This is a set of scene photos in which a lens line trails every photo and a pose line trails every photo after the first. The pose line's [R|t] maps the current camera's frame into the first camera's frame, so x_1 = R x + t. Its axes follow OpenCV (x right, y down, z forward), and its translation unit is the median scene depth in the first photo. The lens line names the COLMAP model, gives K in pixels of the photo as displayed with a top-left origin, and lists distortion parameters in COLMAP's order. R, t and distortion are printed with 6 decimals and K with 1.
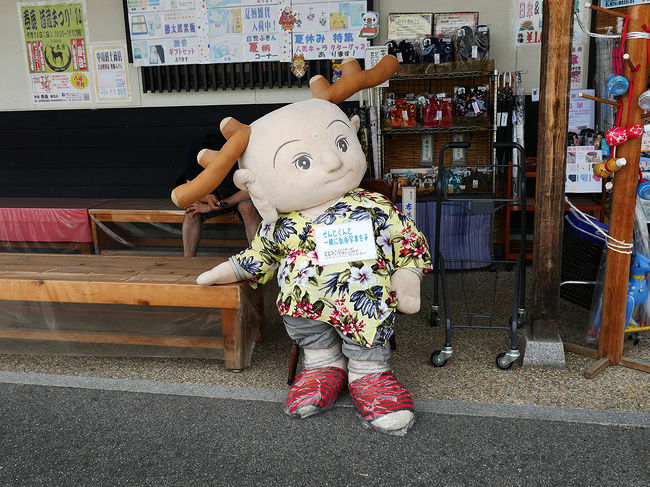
lens RADIAL K [[636.0, 0, 323.8], [0, 636.0, 240.0], [0, 0, 1]] dist [0.014958, 0.000000]
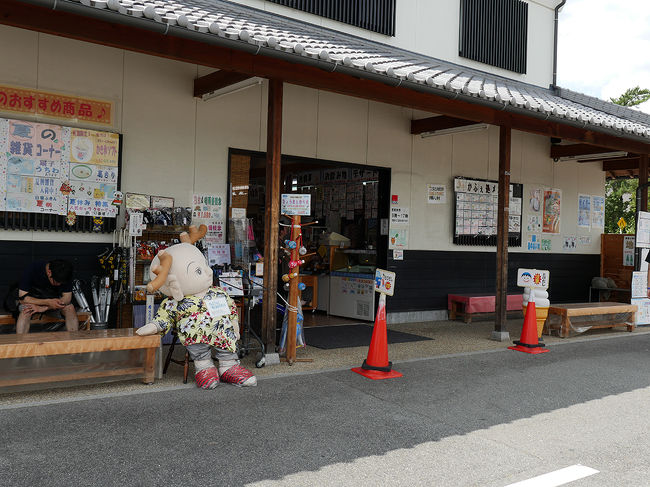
lens RADIAL K [[636.0, 0, 325.6], [0, 636.0, 243.4], [0, 0, 1]] dist [0.014958, 0.000000]
pose [[0.660134, 0.053766, 0.749221, -1.203859], [0.115790, 0.978229, -0.172222, 0.182454], [-0.742169, 0.200442, 0.639537, -0.640943]]
